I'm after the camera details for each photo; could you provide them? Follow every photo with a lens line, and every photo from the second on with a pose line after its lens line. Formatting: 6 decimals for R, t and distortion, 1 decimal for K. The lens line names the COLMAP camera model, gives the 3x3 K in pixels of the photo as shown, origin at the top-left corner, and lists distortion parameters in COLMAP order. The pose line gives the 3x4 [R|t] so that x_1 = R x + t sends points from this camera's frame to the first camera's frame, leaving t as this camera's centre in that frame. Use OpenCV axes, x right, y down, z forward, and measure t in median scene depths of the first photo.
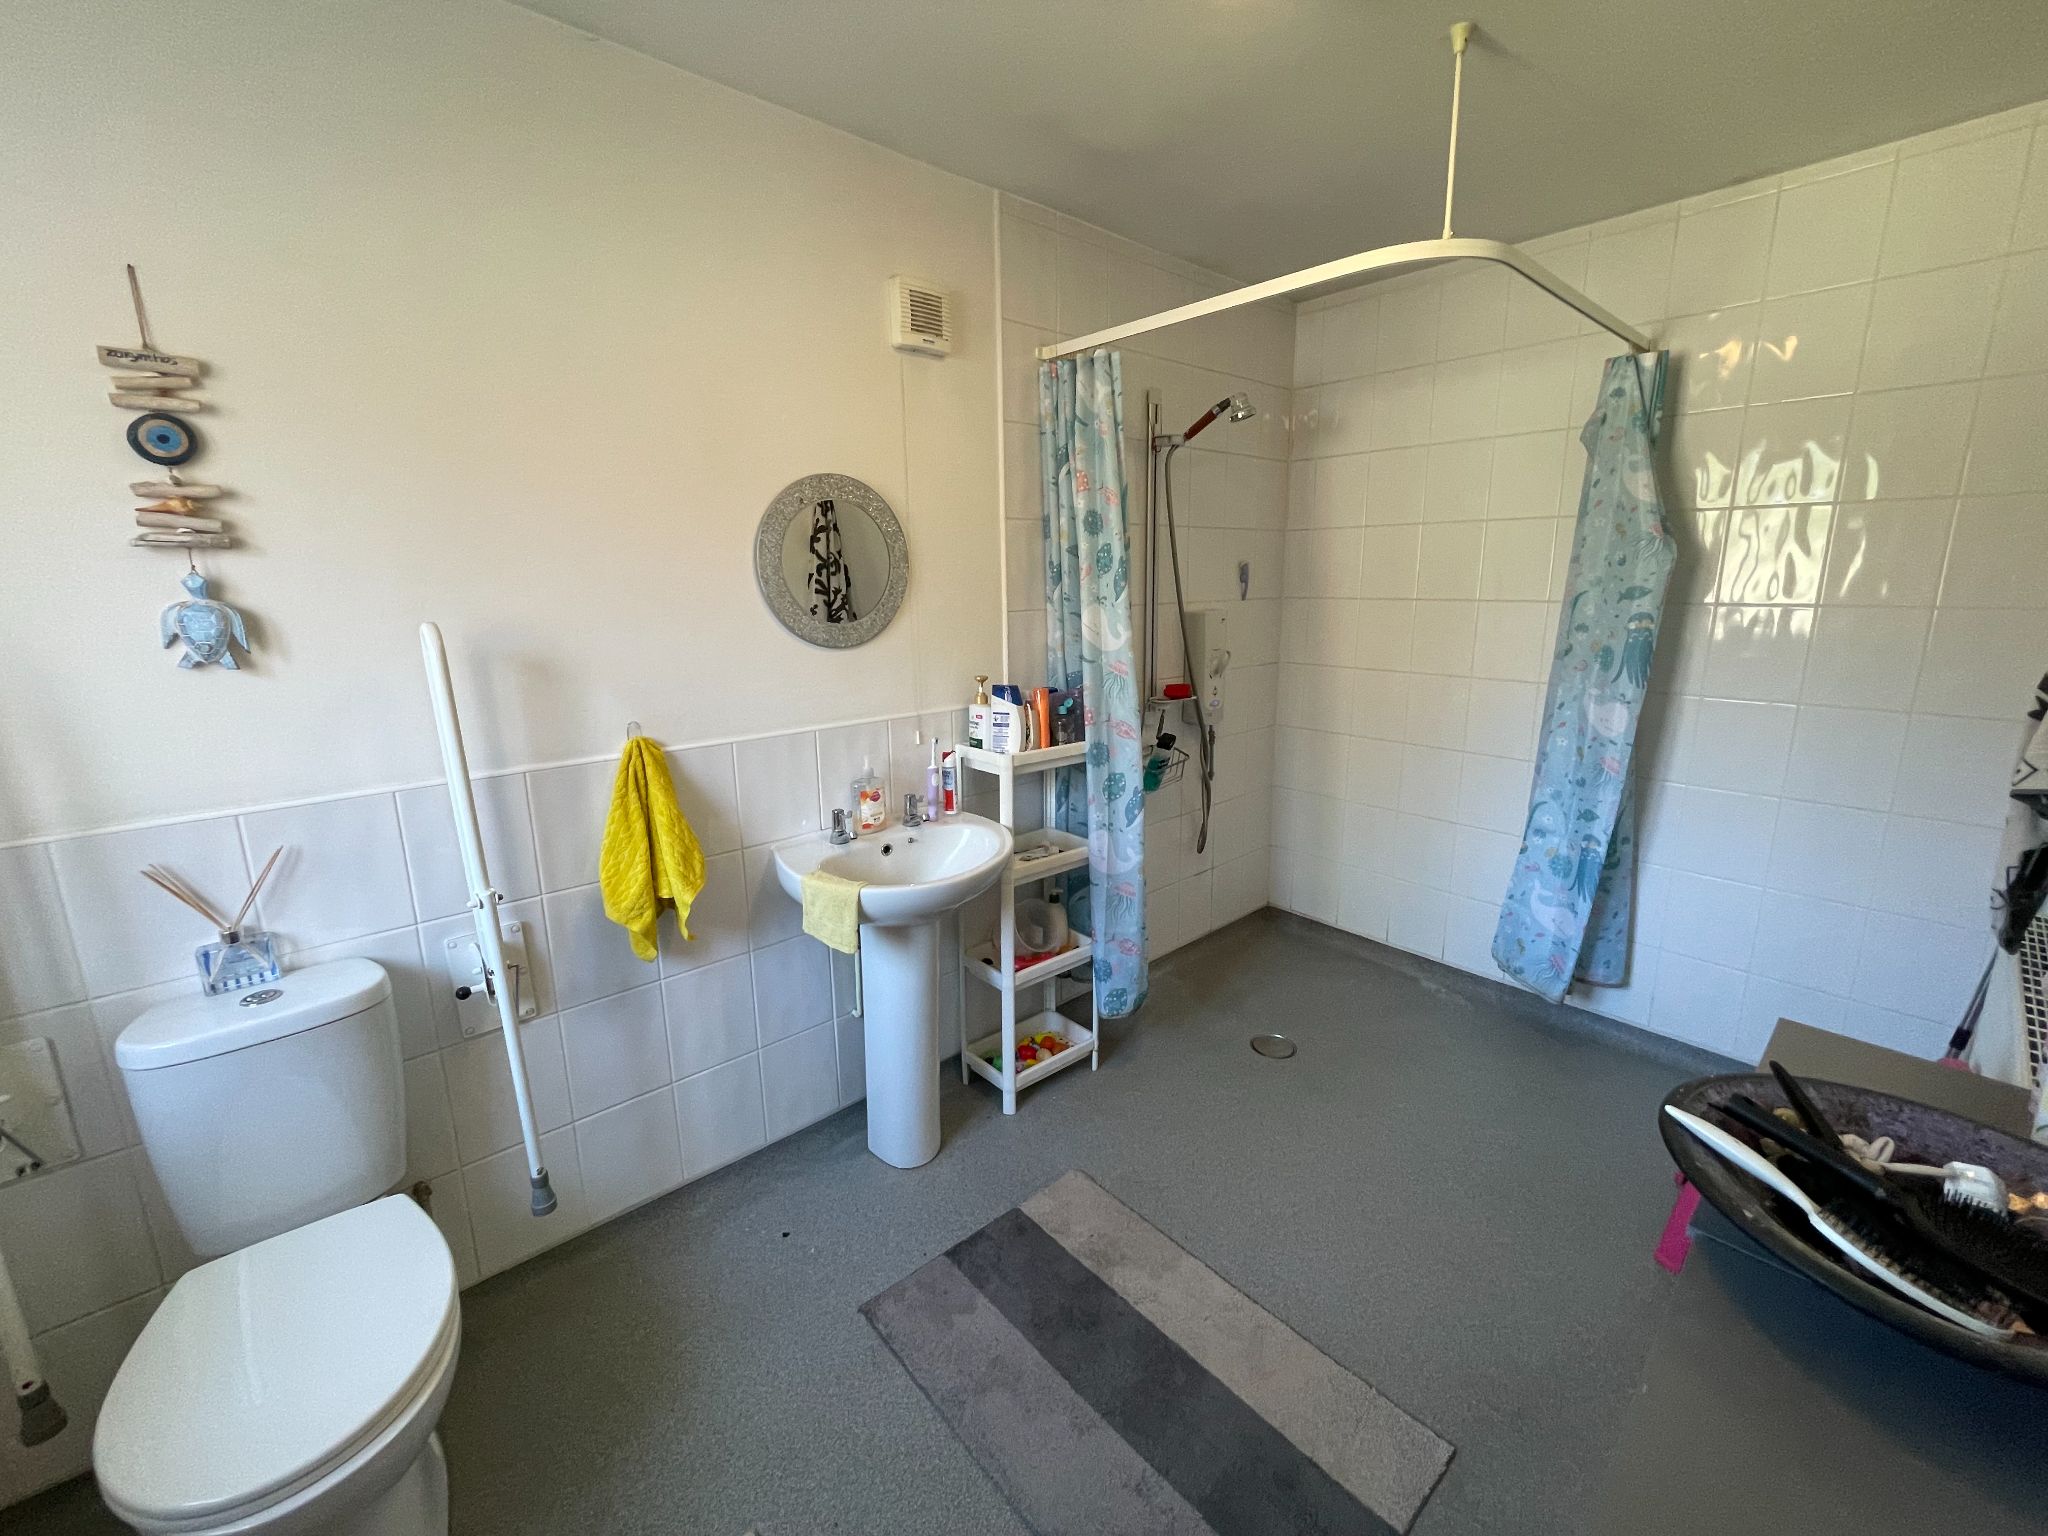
lens RADIAL K [[826.5, 0, 1028.9], [0, 826.5, 763.0], [0, 0, 1]] dist [-0.003878, 0.000270]
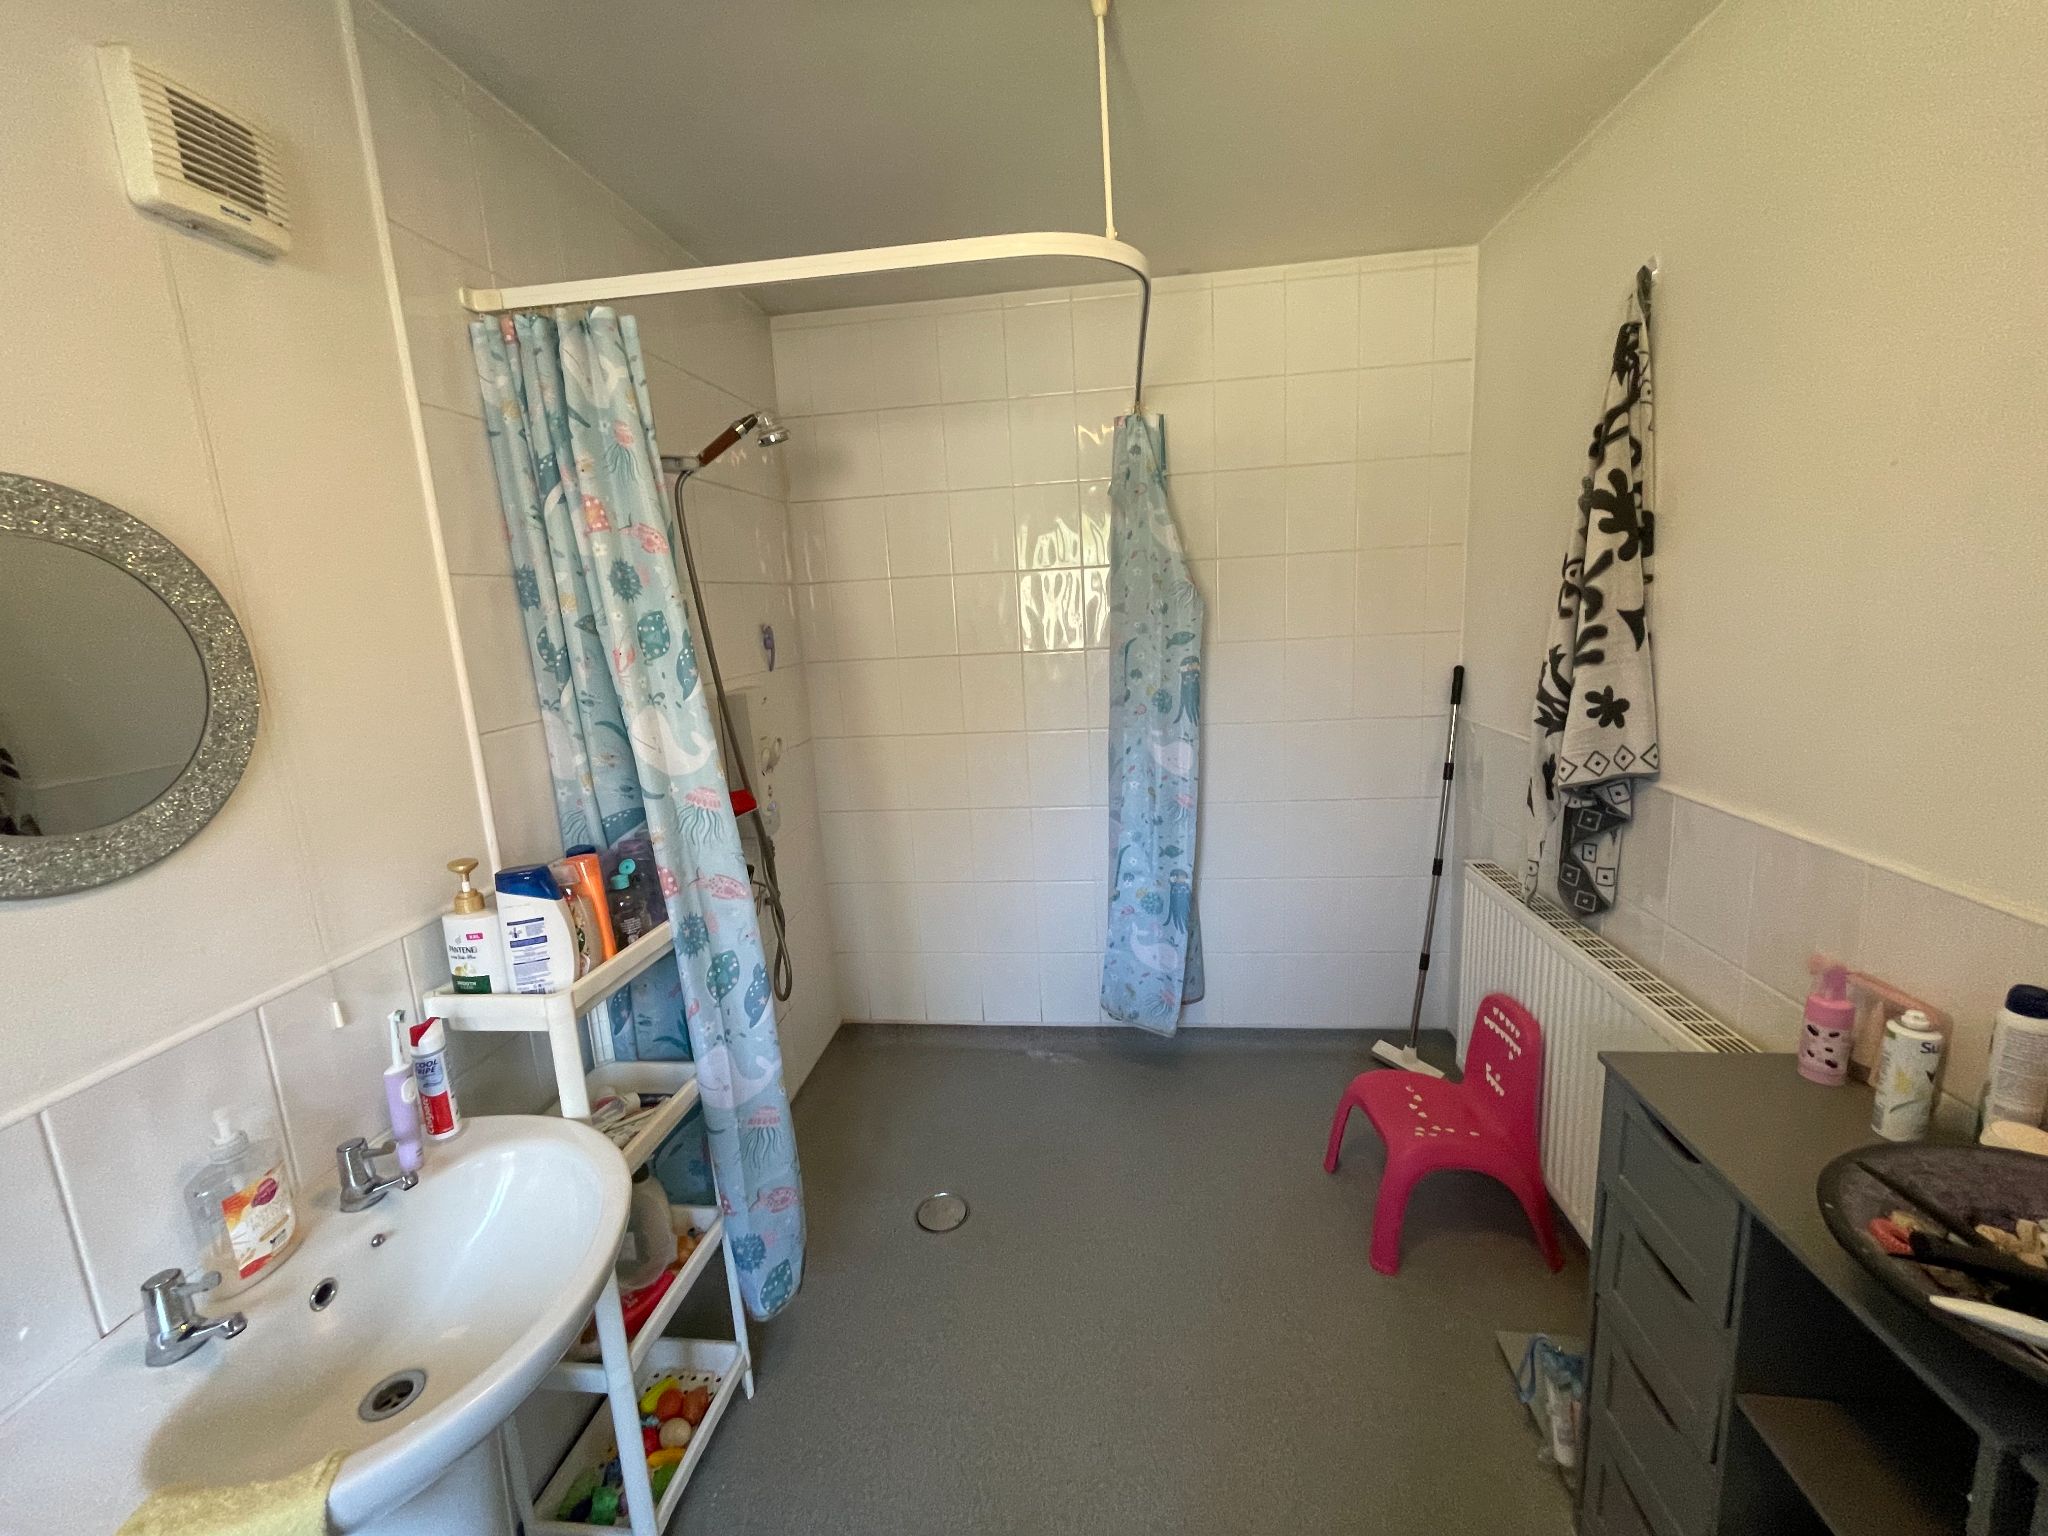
lens RADIAL K [[826.5, 0, 1025.0], [0, 826.5, 754.9], [0, 0, 1]] dist [-0.003878, 0.000270]
pose [[0.746334, -0.150731, 0.648279, -0.120839], [0.192093, 0.981352, 0.007026, -0.104969], [-0.637249, 0.119286, 0.761370, 0.339098]]
